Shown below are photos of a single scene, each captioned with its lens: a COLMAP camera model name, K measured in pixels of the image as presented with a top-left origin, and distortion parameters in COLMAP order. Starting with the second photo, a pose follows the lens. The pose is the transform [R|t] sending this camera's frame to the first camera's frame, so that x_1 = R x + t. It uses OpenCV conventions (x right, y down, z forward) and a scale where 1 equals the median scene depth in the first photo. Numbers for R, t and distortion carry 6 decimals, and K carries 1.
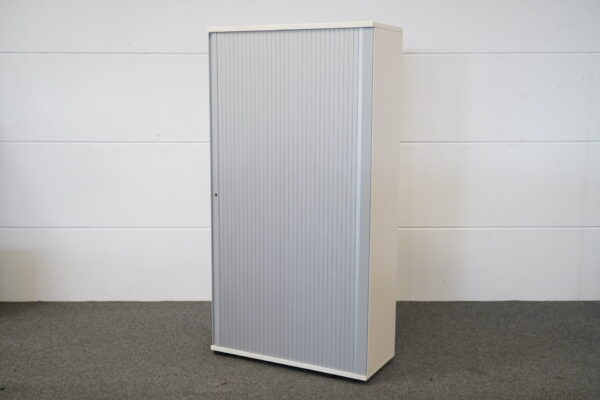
lens RADIAL K [[726.6, 0, 299.5], [0, 726.6, 201.8], [0, 0, 1]] dist [0.030694, 0.000000]
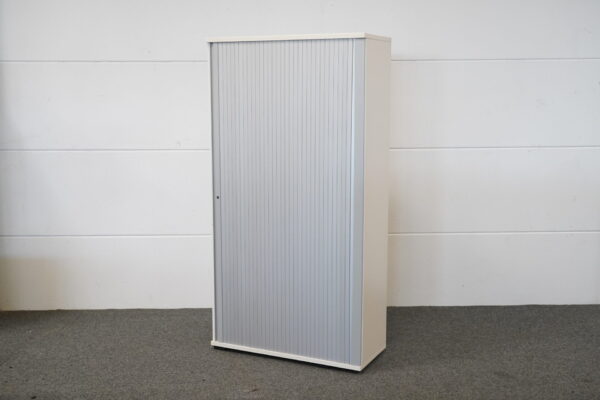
lens RADIAL K [[726.6, 0, 297.7], [0, 726.6, 197.7], [0, 0, 1]] dist [0.030694, 0.000000]
pose [[0.999886, -0.007324, 0.013179, -0.049051], [0.007531, 0.999847, -0.015767, 0.001468], [-0.013062, 0.015864, 0.999789, -0.005575]]
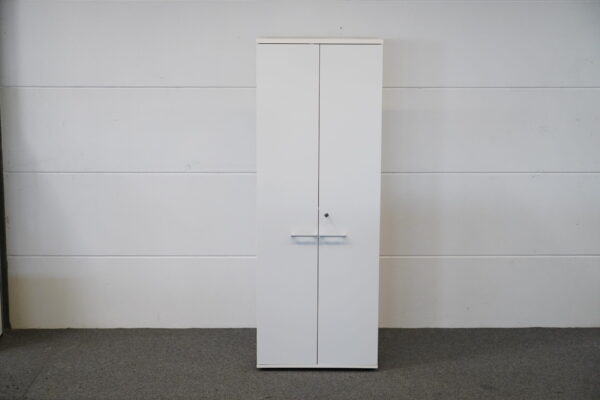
lens RADIAL K [[1204.9, 0, 298.3], [0, 1204.9, 201.2], [0, 0, 1]] dist [0.025901, 0.000000]
pose [[0.999877, 0.000640, 0.015691, -0.075407], [-0.000949, 0.999806, 0.019660, -0.085598], [-0.015675, -0.019673, 0.999684, -0.788867]]
